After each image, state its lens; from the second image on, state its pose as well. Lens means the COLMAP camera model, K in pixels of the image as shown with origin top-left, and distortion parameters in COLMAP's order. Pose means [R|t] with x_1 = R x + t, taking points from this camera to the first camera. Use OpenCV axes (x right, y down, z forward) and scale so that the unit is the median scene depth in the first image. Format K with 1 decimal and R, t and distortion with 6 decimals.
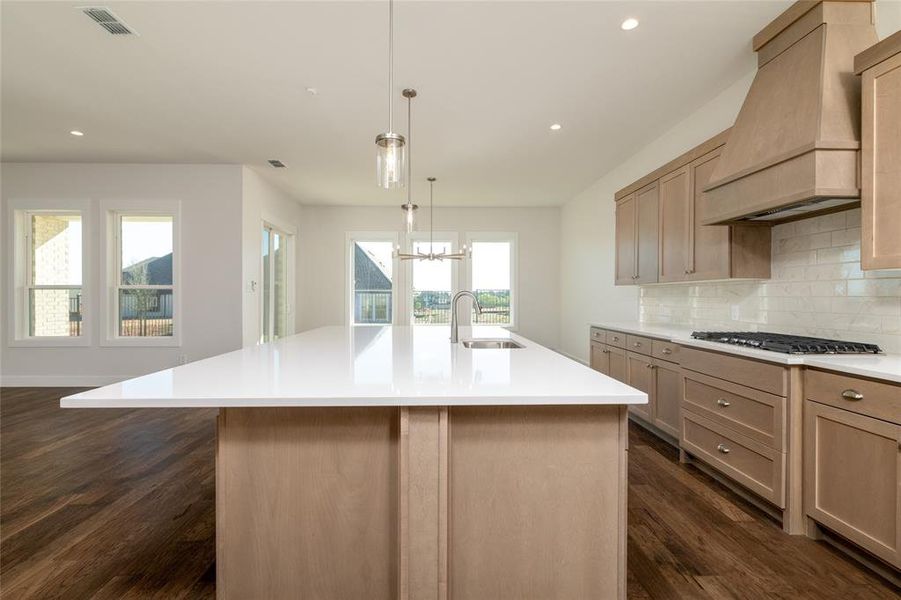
lens RADIAL K [[434.3, 0, 459.5], [0, 434.3, 298.4], [0, 0, 1]] dist [-0.000022, 0.000103]
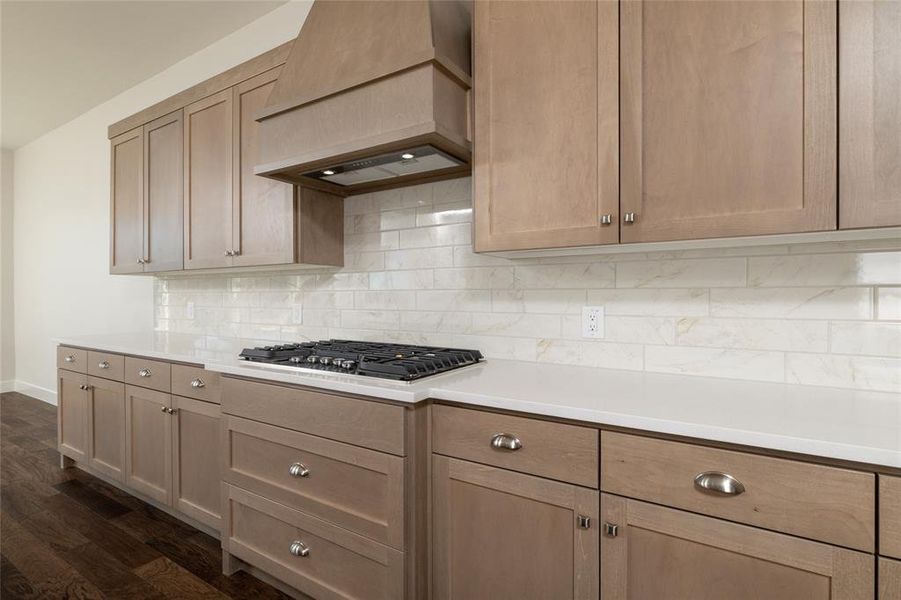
lens RADIAL K [[434.3, 0, 459.5], [0, 434.3, 298.4], [0, 0, 1]] dist [-0.000022, 0.000103]
pose [[0.553349, -0.005904, 0.832928, 0.205670], [0.005715, 0.999978, 0.003292, 0.007108], [-0.832930, 0.002938, 0.553371, 0.421118]]
